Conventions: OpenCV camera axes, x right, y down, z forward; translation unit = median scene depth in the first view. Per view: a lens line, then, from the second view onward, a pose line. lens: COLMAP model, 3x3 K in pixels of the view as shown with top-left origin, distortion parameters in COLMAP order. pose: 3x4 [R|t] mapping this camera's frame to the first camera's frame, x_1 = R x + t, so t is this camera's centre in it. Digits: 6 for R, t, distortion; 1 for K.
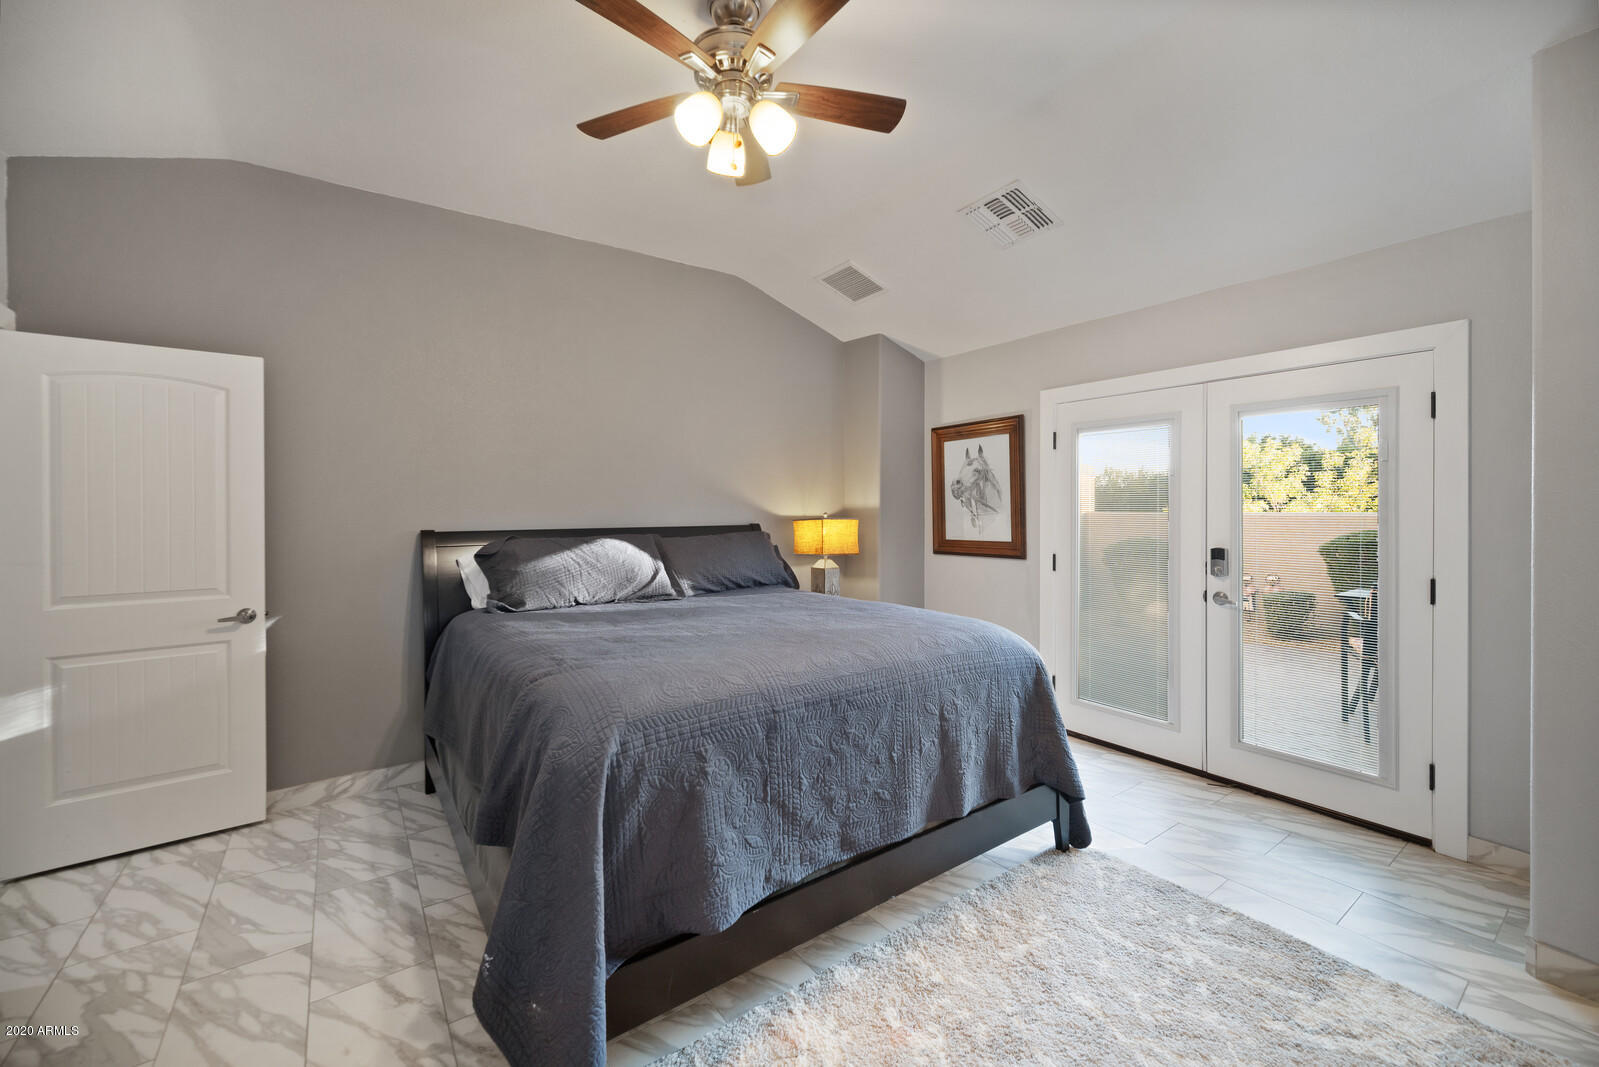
lens RADIAL K [[639.4, 0, 779.3], [0, 639.4, 508.5], [0, 0, 1]] dist [-0.006361, 0.001393]
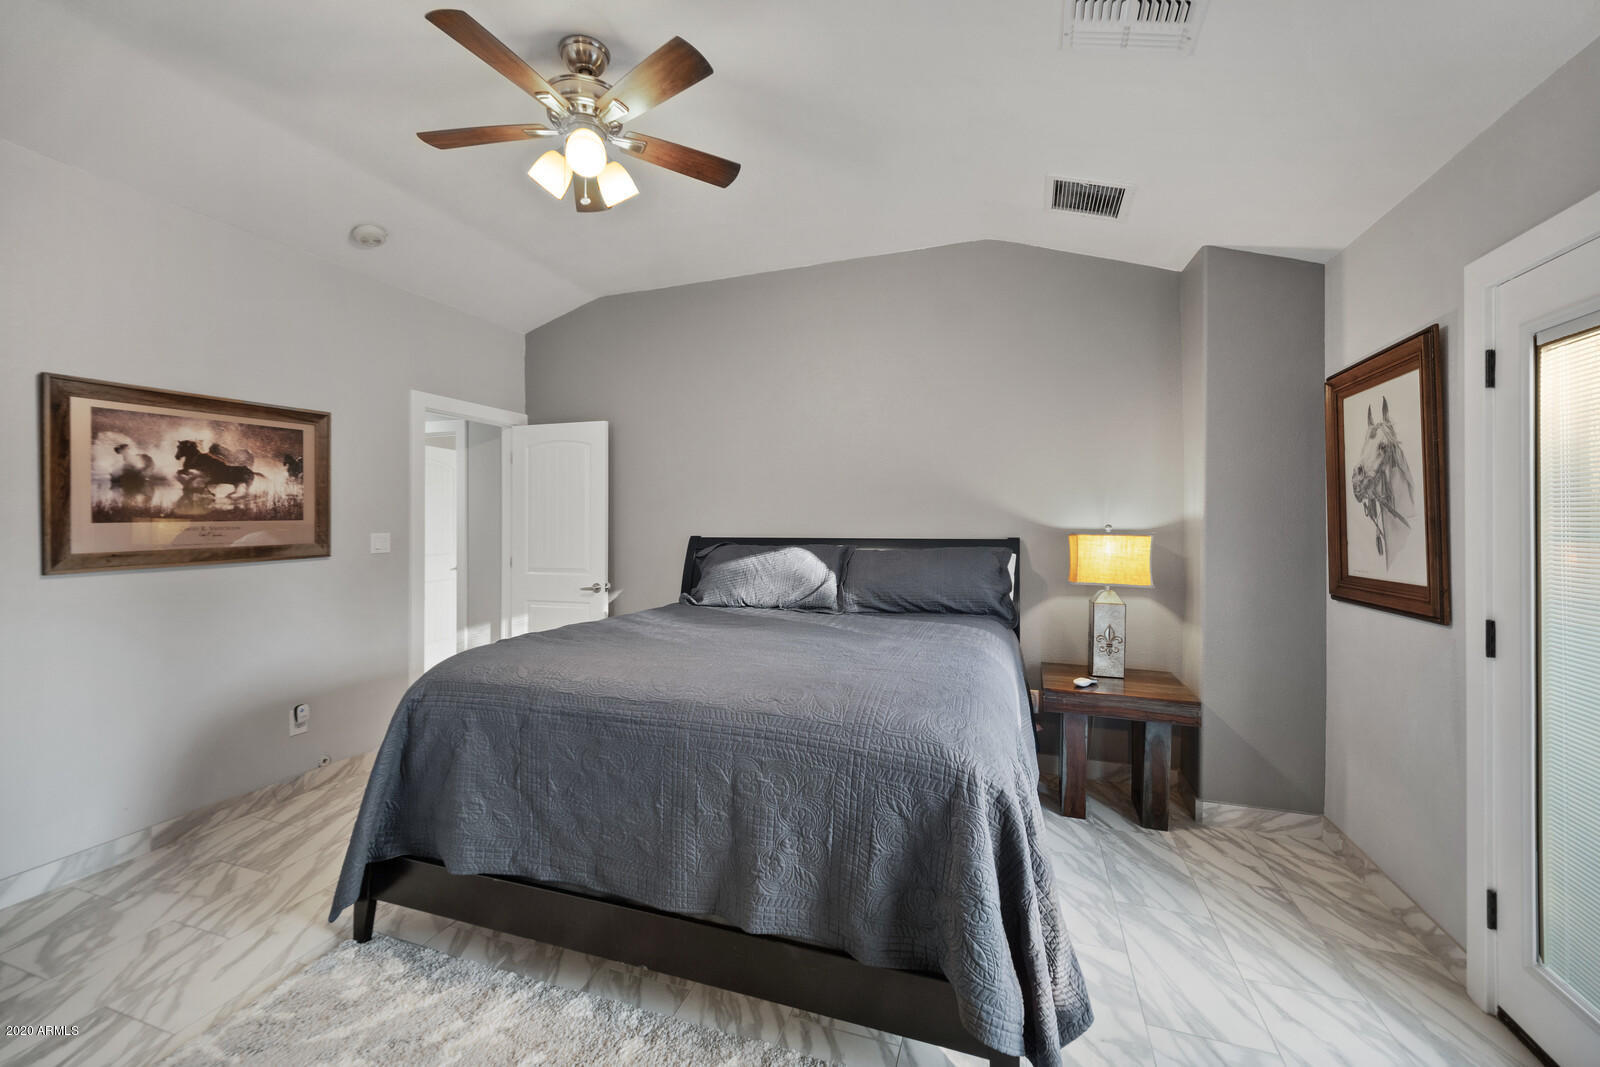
lens RADIAL K [[639.8, 0, 784.7], [0, 639.8, 518.5], [0, 0, 1]] dist [-0.006361, 0.001393]
pose [[0.581710, -0.001118, -0.813395, 0.568830], [-0.000474, 0.999998, -0.001714, 0.001035], [0.813396, 0.001383, 0.581709, 0.372455]]
